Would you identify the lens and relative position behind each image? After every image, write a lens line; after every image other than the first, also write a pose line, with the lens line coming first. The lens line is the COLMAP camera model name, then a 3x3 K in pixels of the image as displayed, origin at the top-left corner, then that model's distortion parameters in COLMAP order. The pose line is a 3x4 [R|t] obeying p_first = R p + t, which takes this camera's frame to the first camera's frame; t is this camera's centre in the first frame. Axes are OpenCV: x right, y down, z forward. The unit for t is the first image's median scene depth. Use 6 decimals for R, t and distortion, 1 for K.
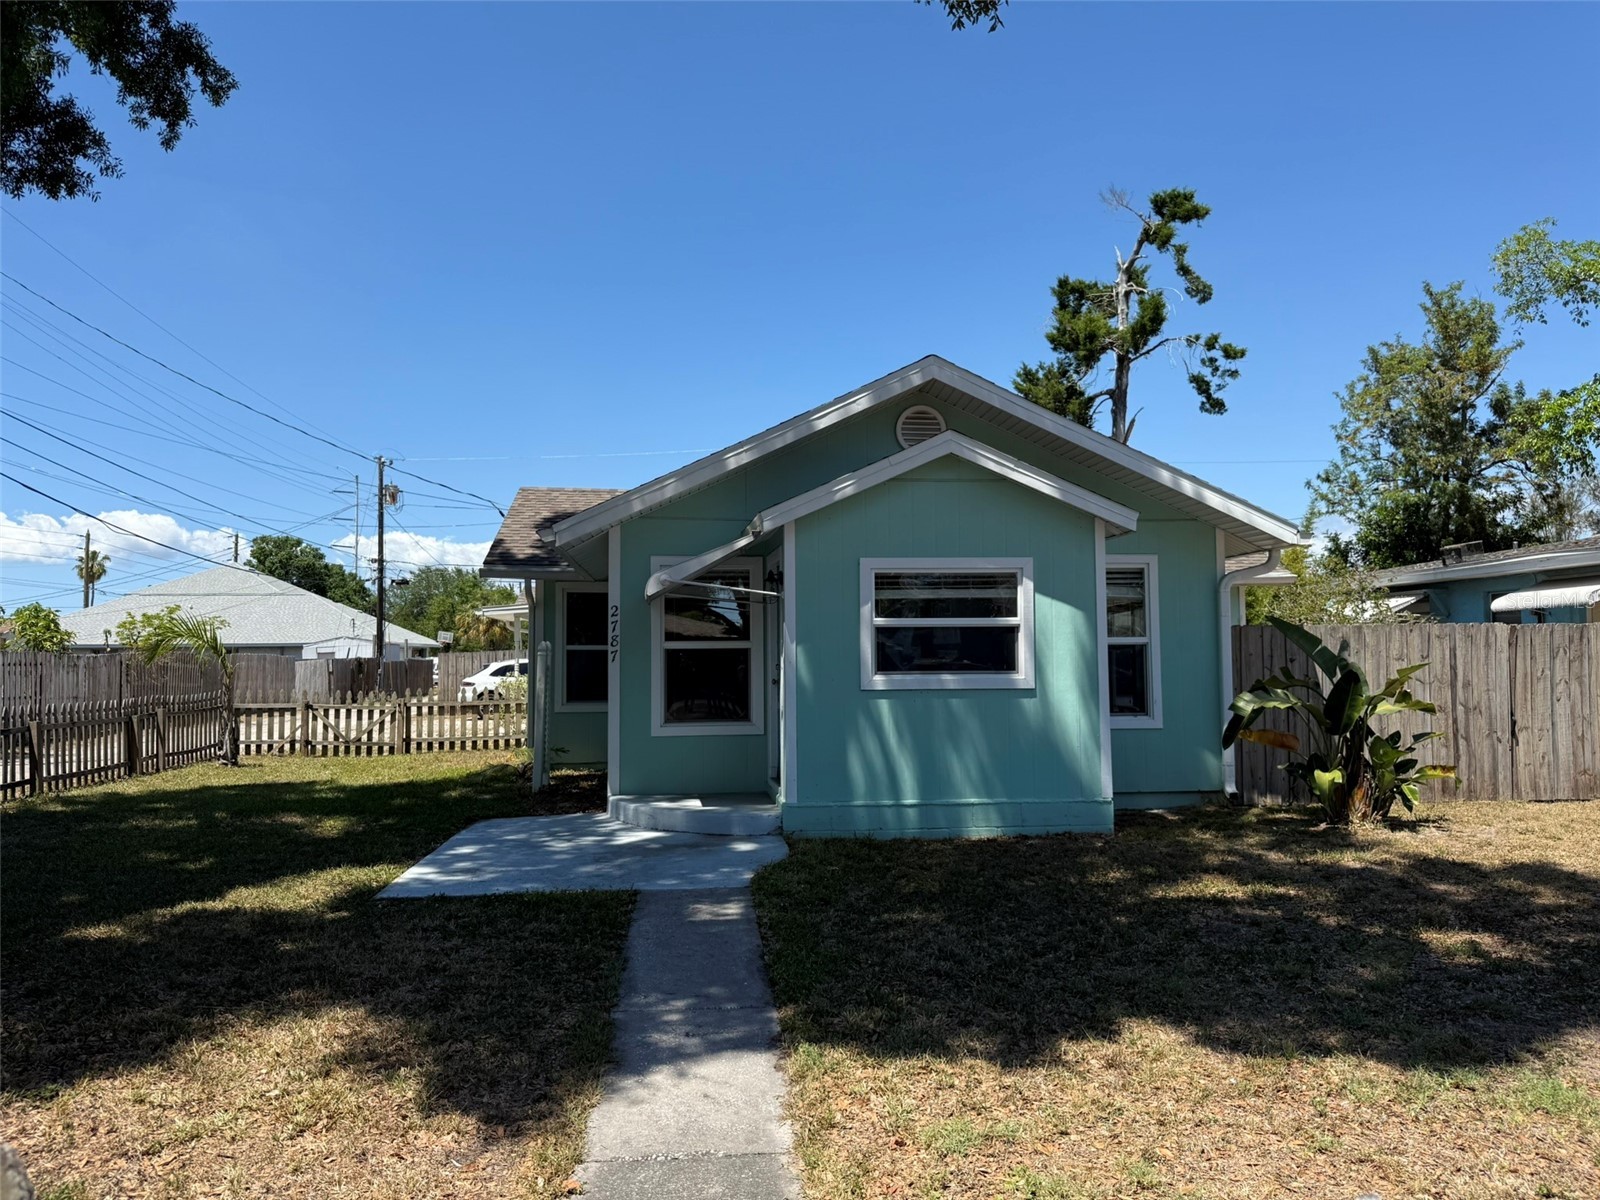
lens RADIAL K [[1104.7, 0, 792.6], [0, 1104.7, 589.2], [0, 0, 1]] dist [0.042440, -0.050780]
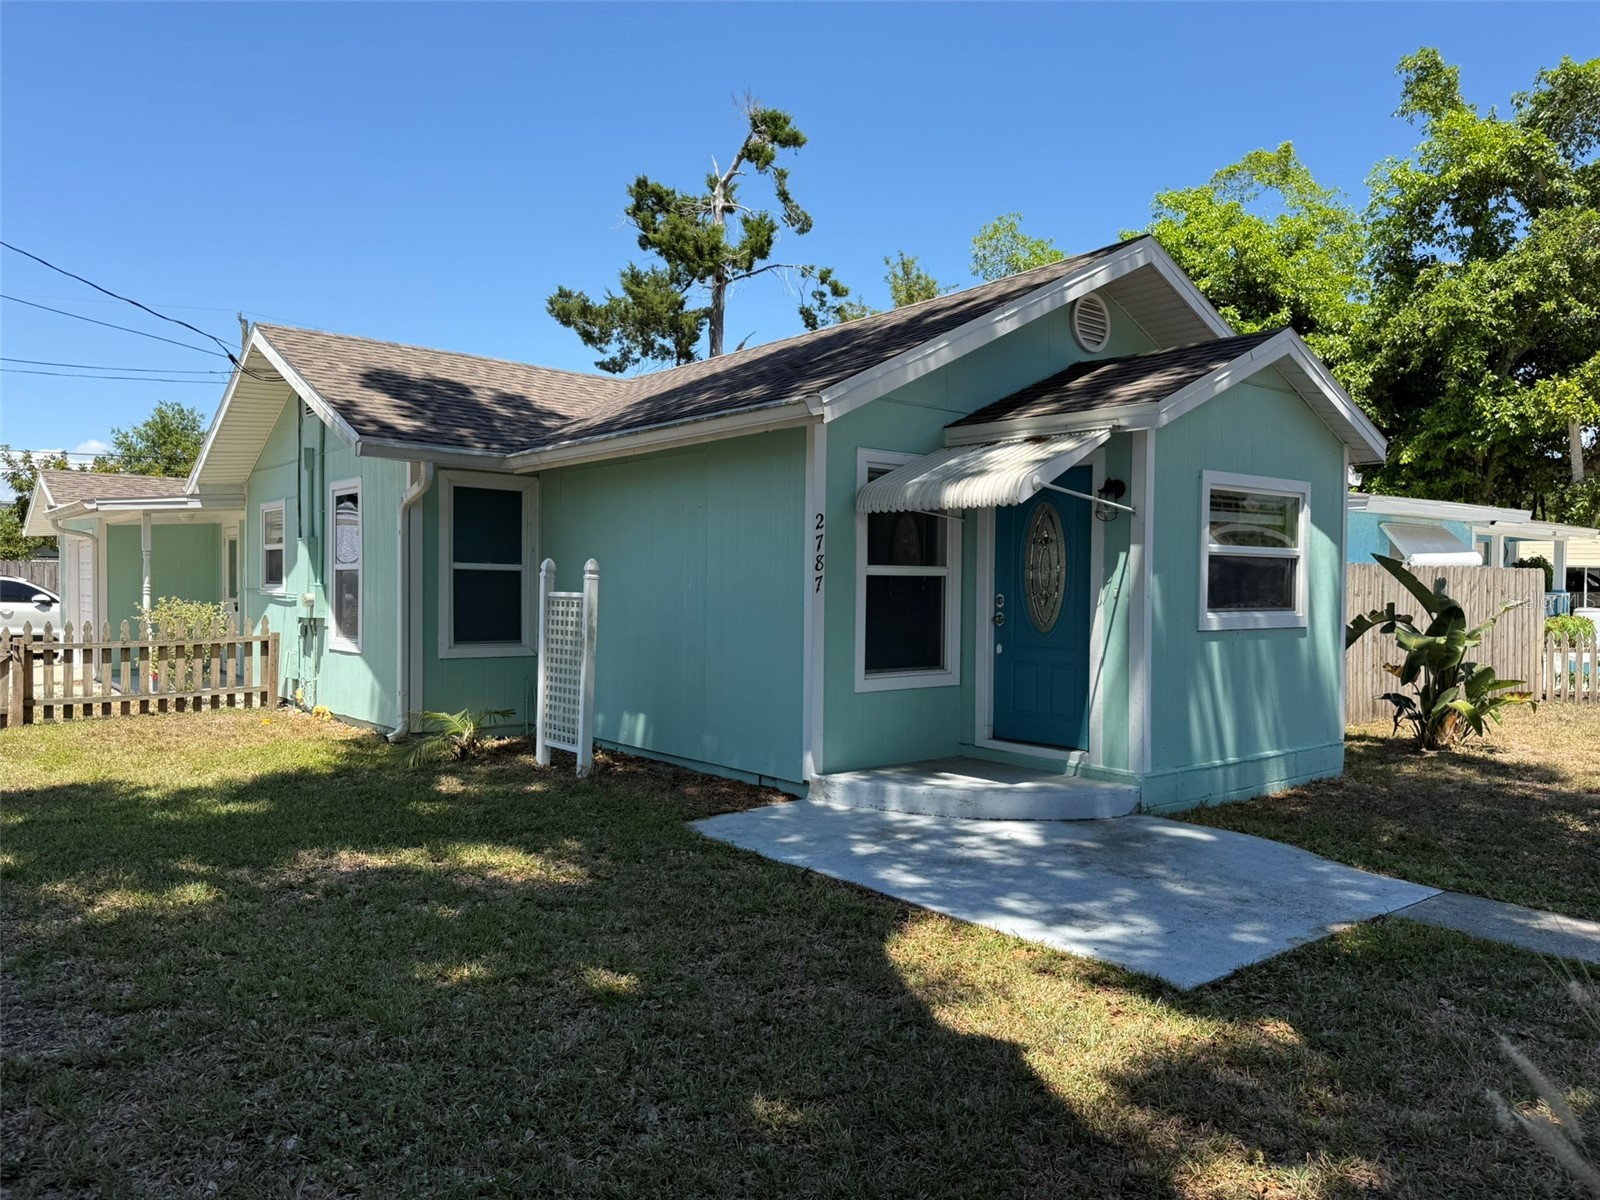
lens RADIAL K [[1104.7, 0, 793.7], [0, 1104.7, 623.0], [0, 0, 1]] dist [0.042440, -0.050780]
pose [[0.839144, -0.003119, 0.543900, -0.194171], [-0.050093, 0.995290, 0.082992, 0.009551], [-0.541597, -0.096888, 0.835036, 0.142156]]
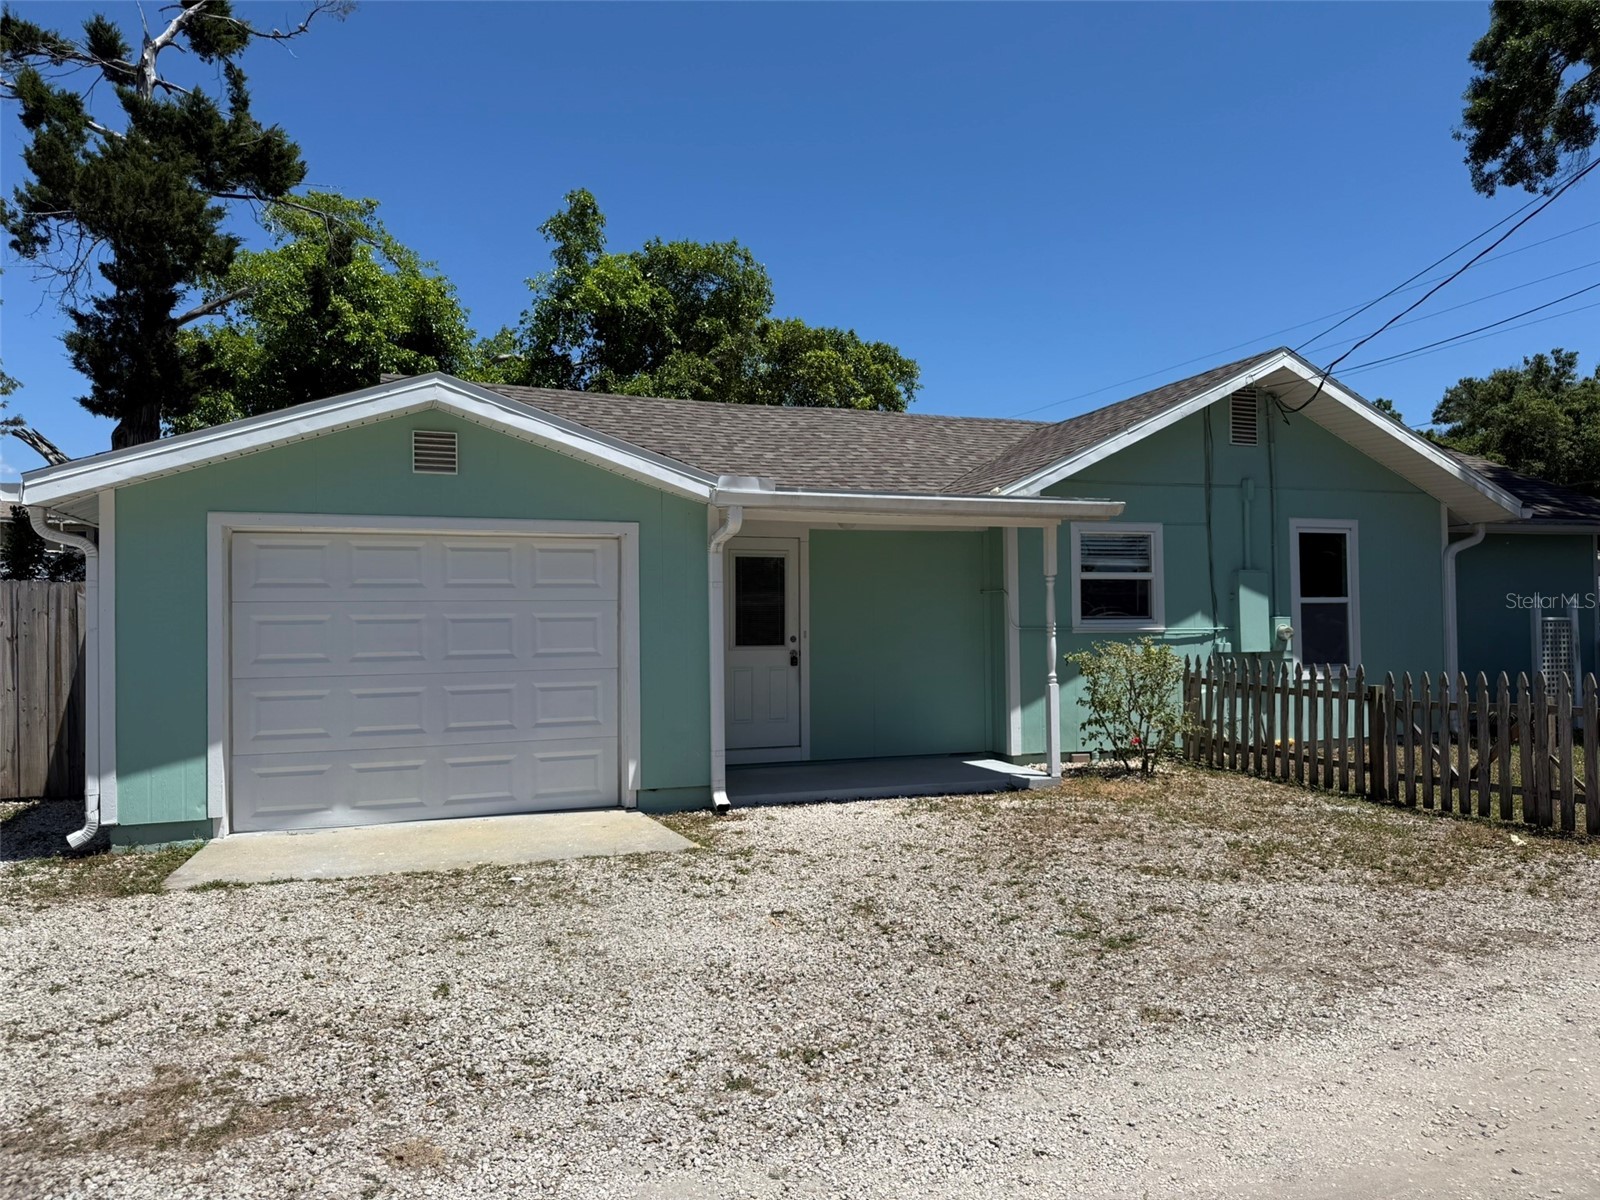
lens RADIAL K [[1104.7, 0, 806.7], [0, 1104.7, 611.1], [0, 0, 1]] dist [0.042440, -0.050780]
pose [[-0.219029, 0.021728, 0.975476, -0.485519], [-0.054156, 0.997940, -0.034389, 0.059695], [-0.974214, -0.060360, -0.217401, 0.833523]]
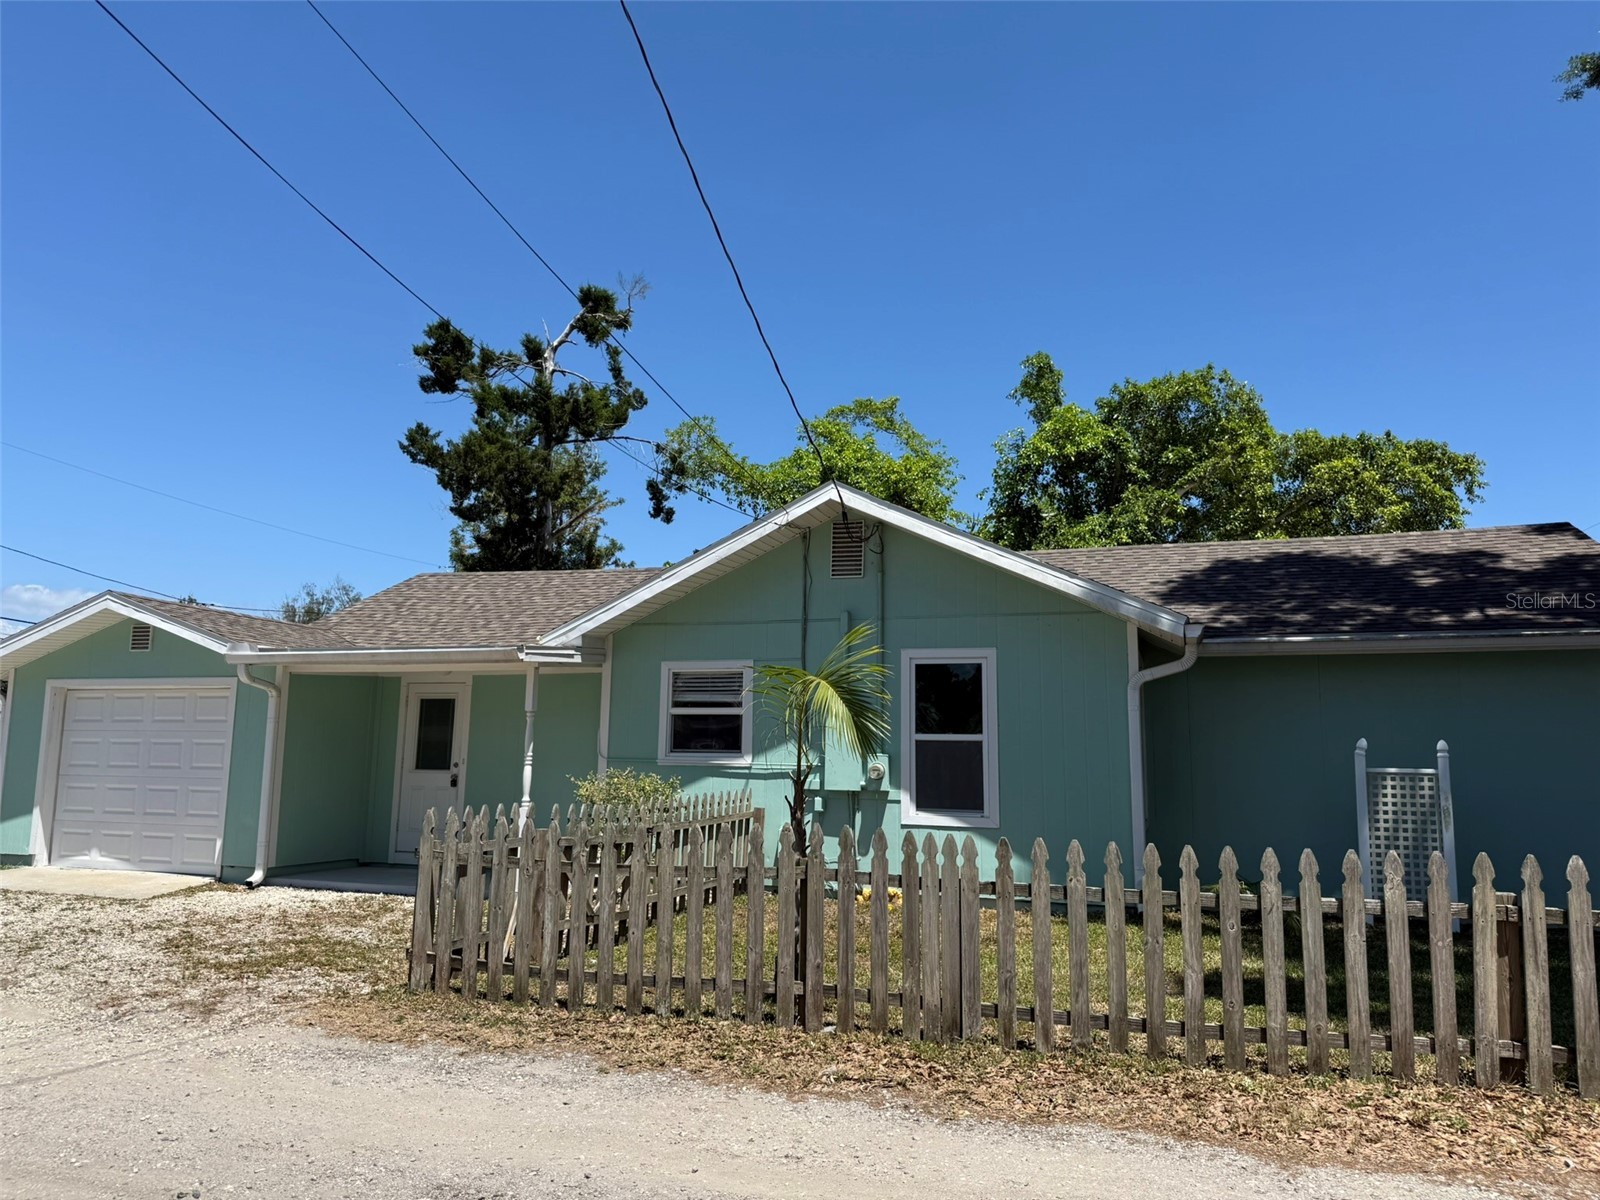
lens RADIAL K [[1104.7, 0, 811.5], [0, 1104.7, 610.4], [0, 0, 1]] dist [0.042440, -0.050780]
pose [[0.434300, 0.137874, 0.890154, -0.479312], [-0.080424, 0.990205, -0.114132, 0.033627], [-0.897171, -0.022022, 0.441134, 0.415900]]
